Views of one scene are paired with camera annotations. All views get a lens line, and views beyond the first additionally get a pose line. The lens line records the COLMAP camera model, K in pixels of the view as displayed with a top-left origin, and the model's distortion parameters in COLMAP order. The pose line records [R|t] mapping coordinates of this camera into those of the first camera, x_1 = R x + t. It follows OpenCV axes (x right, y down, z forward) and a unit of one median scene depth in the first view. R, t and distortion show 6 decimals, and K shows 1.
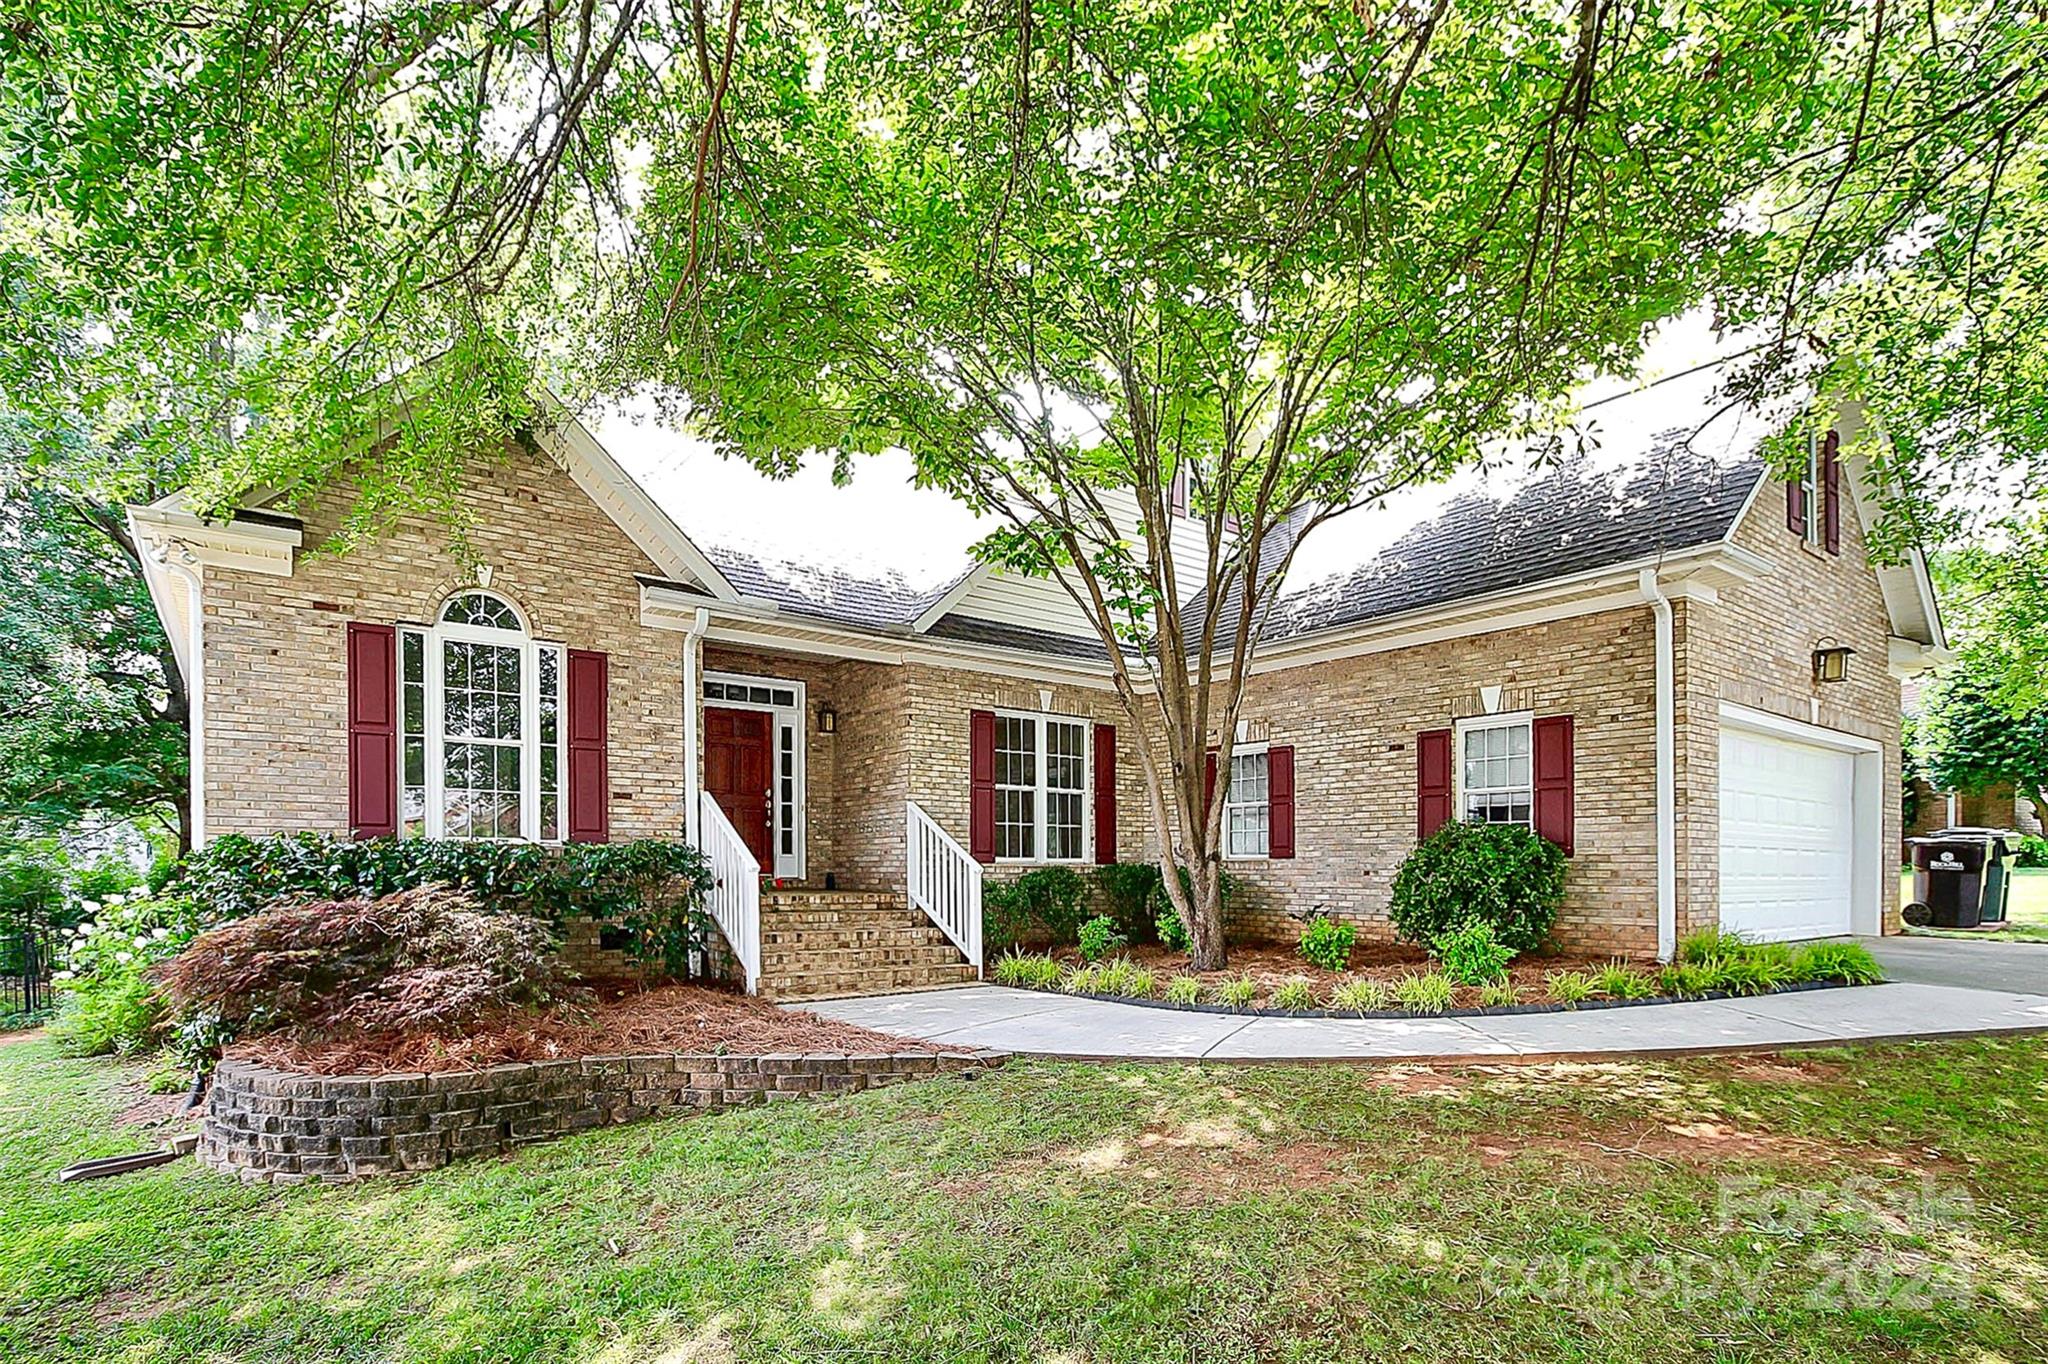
lens RADIAL K [[1002.1, 0, 1029.6], [0, 1002.1, 815.4], [0, 0, 1]] dist [0.000354, -0.000036]
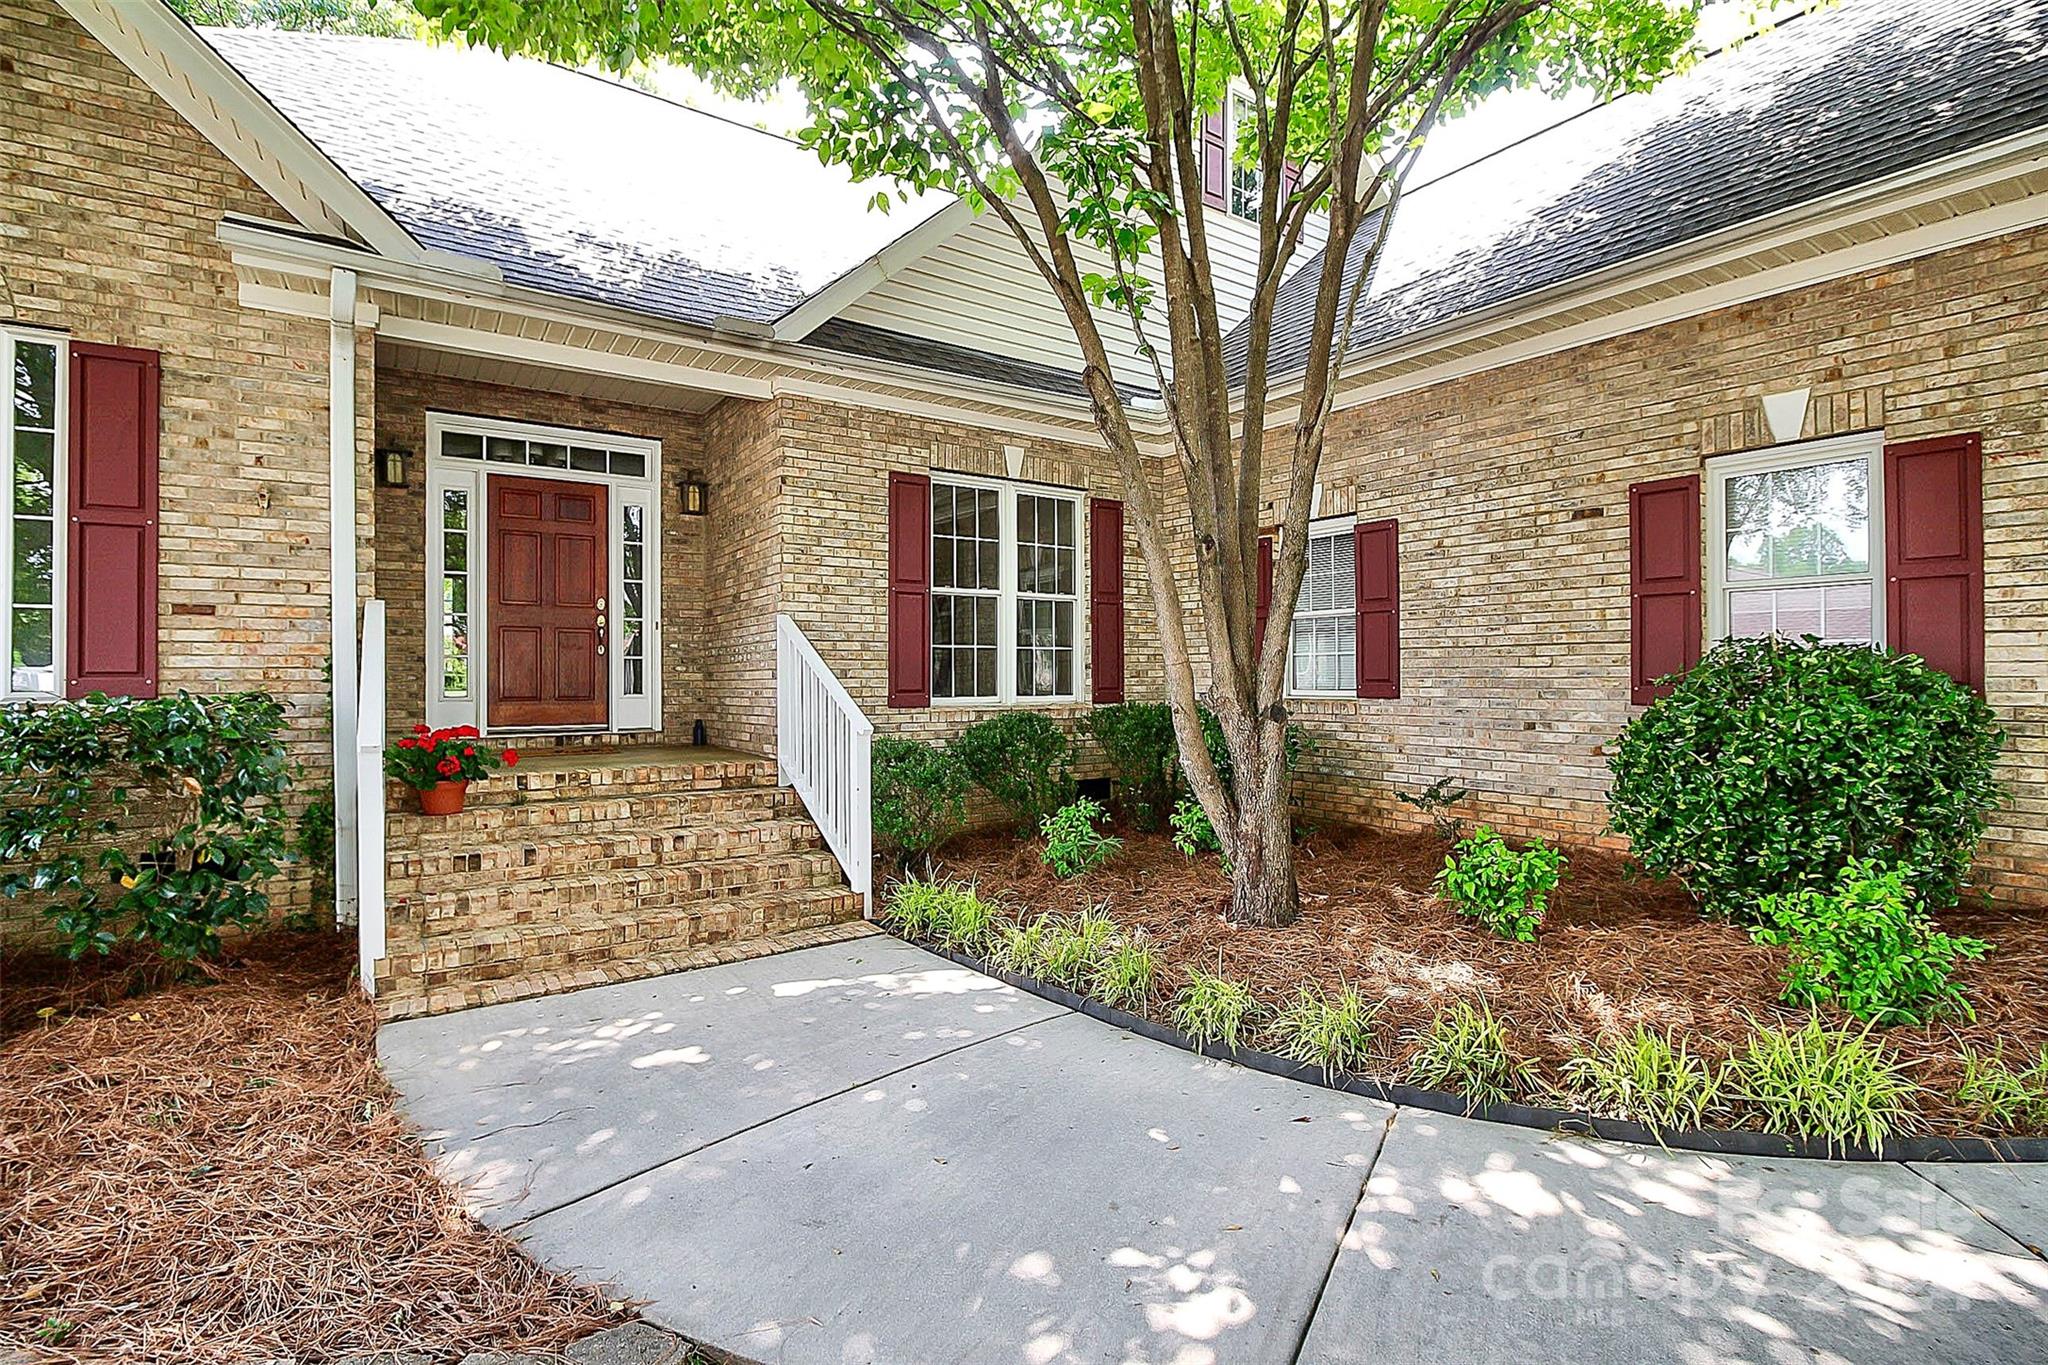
lens RADIAL K [[985.5, 0, 1014.1], [0, 985.5, 671.2], [0, 0, 1]] dist [0.001280, -0.013461]
pose [[0.997982, -0.006781, -0.063138, 0.070041], [0.009508, 0.999030, 0.042990, -0.003638], [0.062786, -0.043504, 0.997078, 0.415979]]
